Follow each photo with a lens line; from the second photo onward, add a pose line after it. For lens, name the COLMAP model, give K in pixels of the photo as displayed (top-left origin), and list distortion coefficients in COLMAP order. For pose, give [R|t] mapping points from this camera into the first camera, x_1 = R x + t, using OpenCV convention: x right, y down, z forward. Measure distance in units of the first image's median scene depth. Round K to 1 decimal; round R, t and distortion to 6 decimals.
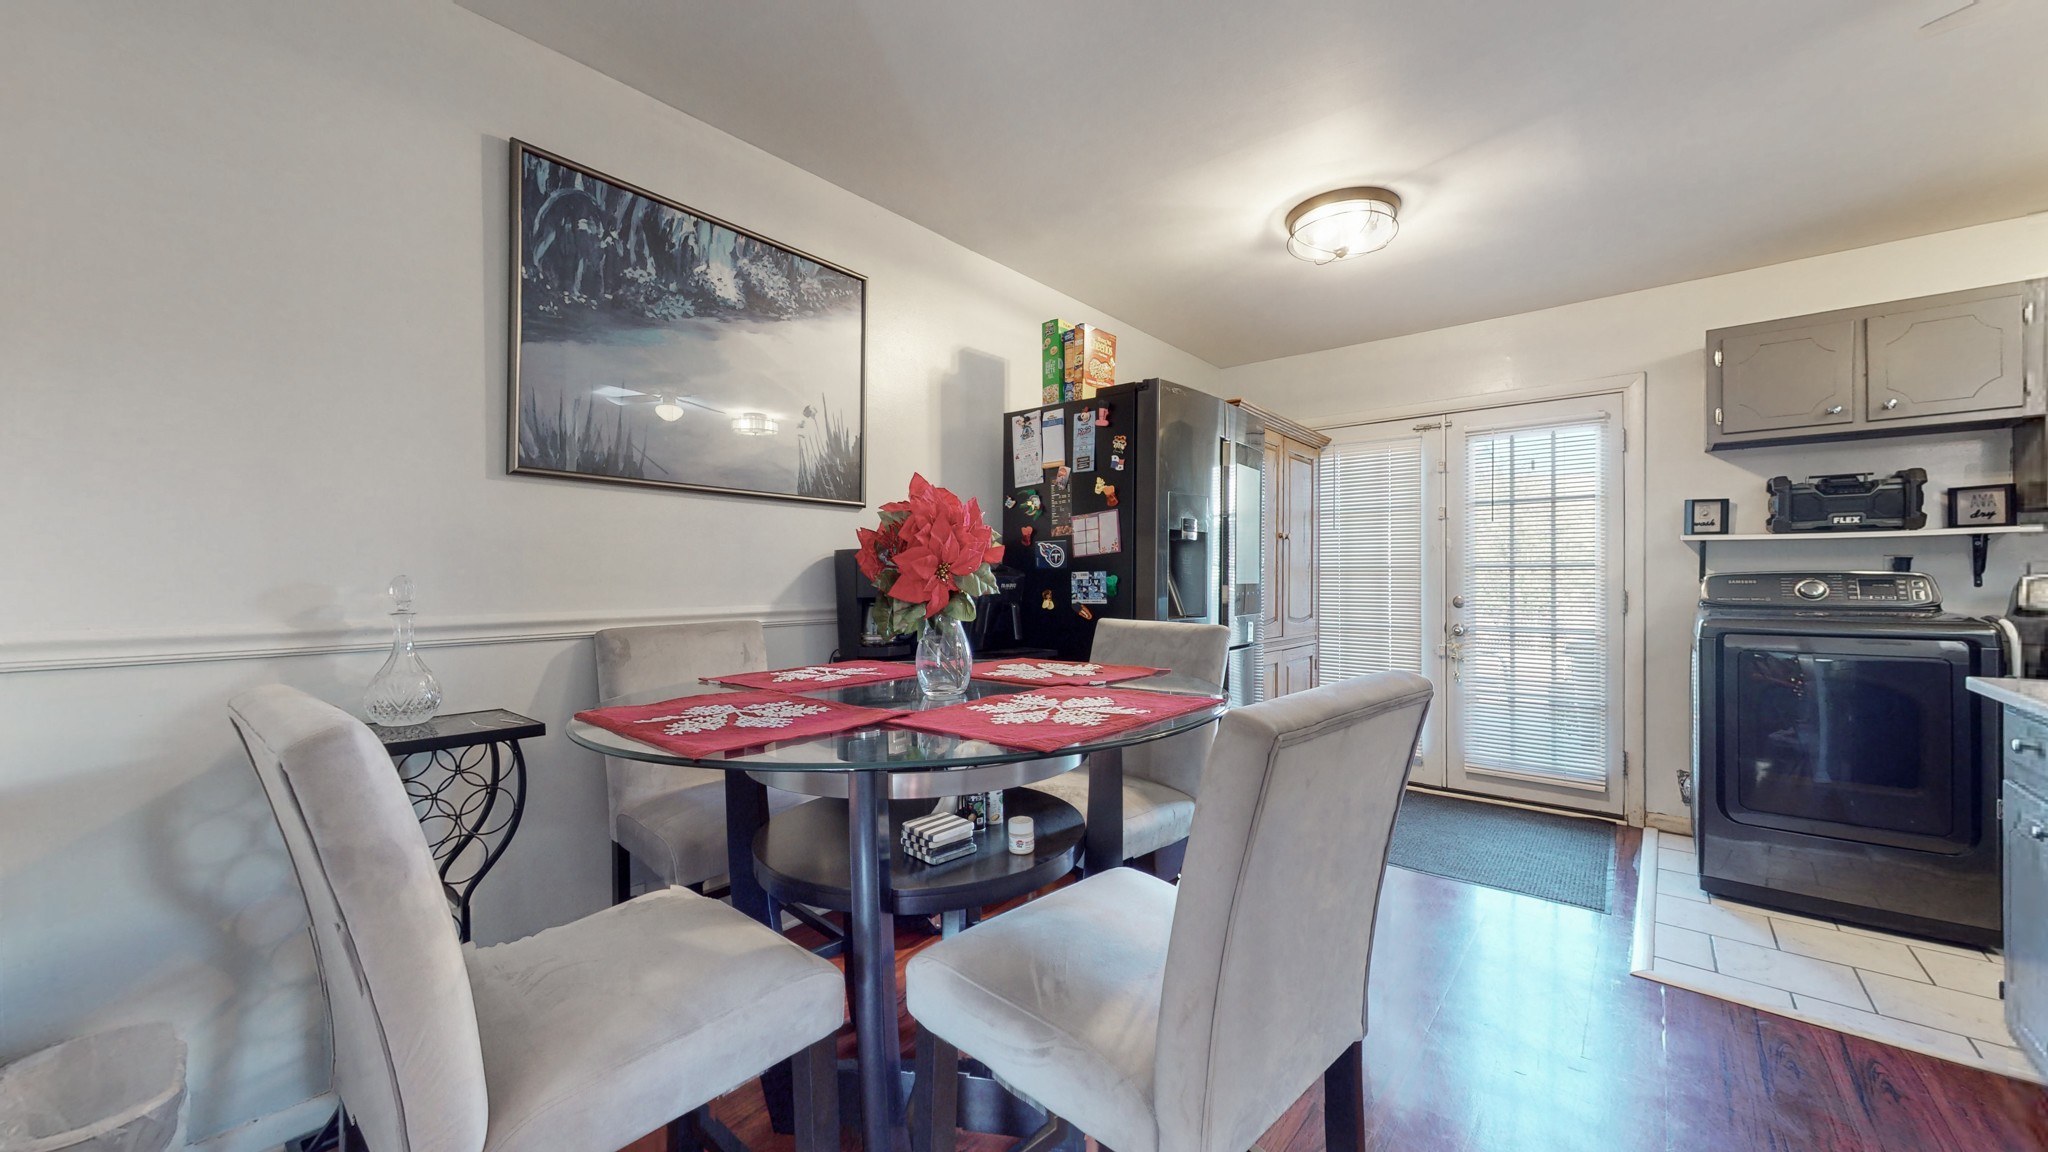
lens RADIAL K [[746.9, 0, 1032.8], [0, 746.9, 581.4], [0, 0, 1]] dist [0.000067, -0.000387]
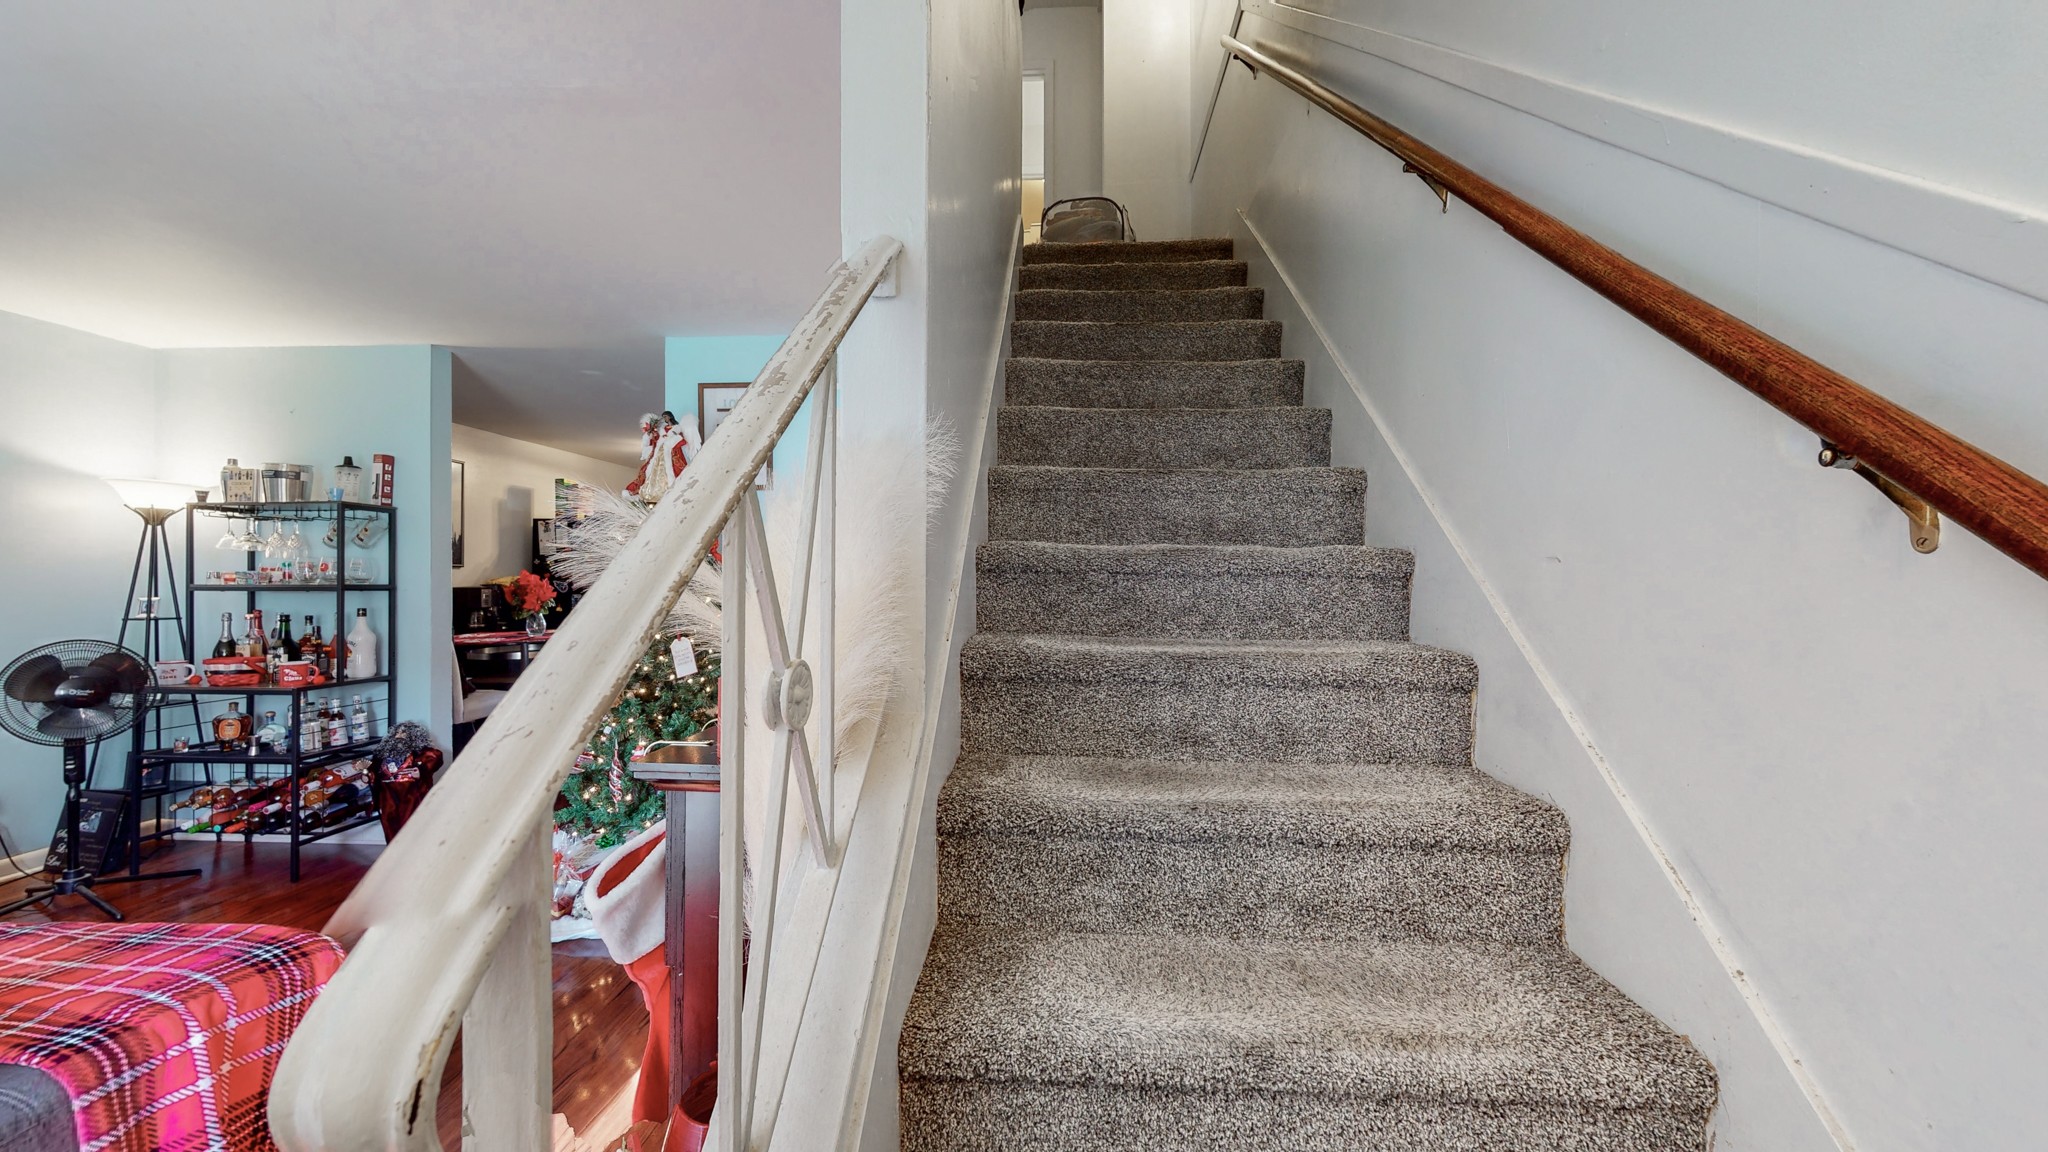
lens RADIAL K [[746.9, 0, 1019.1], [0, 746.9, 575.4], [0, 0, 1]] dist [0.000067, -0.000387]
pose [[0.805485, 0.004828, 0.592597, -0.191709], [0.000311, 0.999963, -0.008570, -0.051628], [-0.592617, 0.007088, 0.805453, -1.571501]]
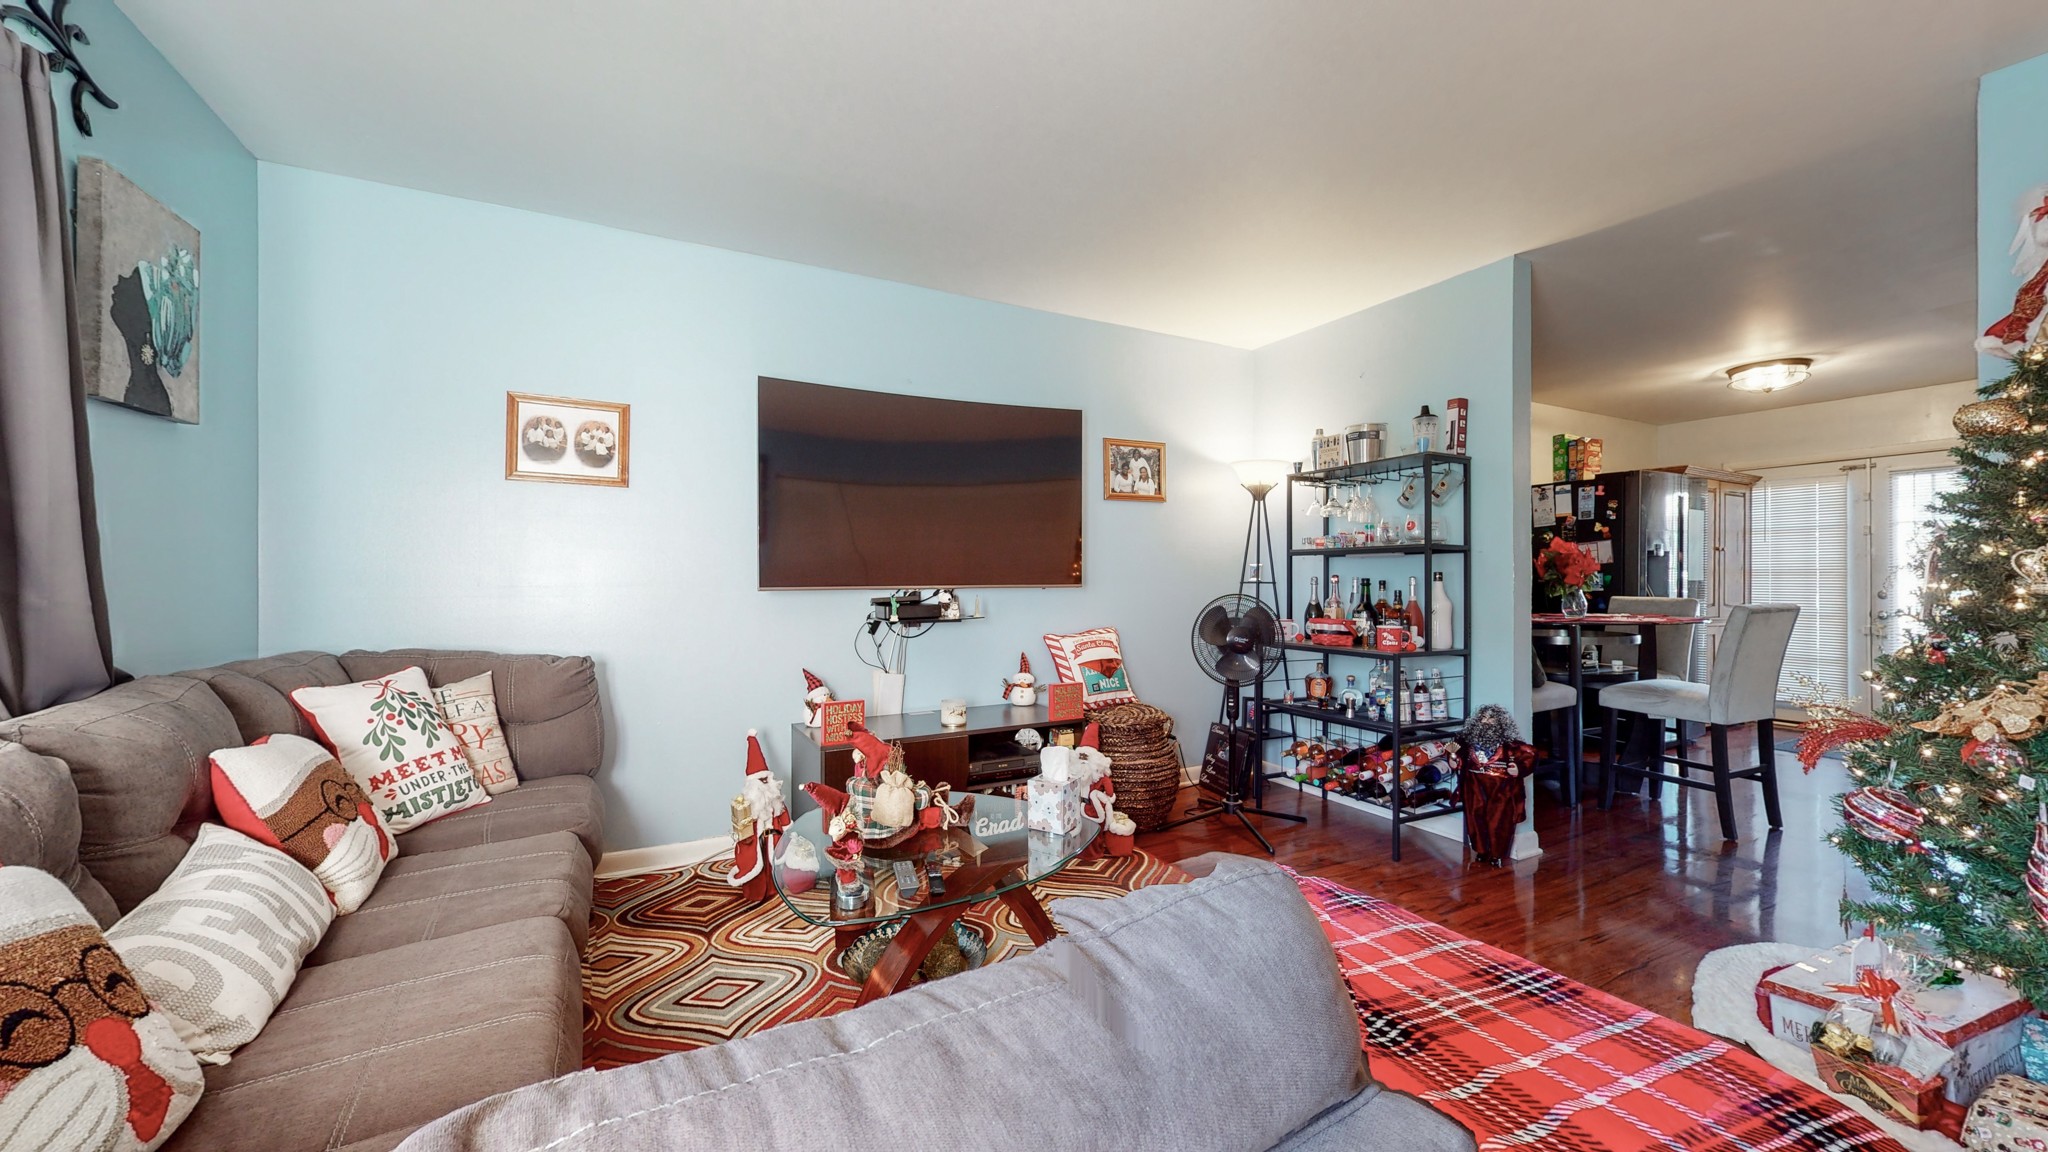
lens RADIAL K [[746.9, 0, 1022.9], [0, 746.9, 570.5], [0, 0, 1]] dist [0.000067, -0.000387]
pose [[0.921310, -0.001975, -0.388824, -0.479586], [-0.003381, 0.999909, -0.013089, 0.007237], [0.388814, 0.013373, 0.921219, -1.189791]]
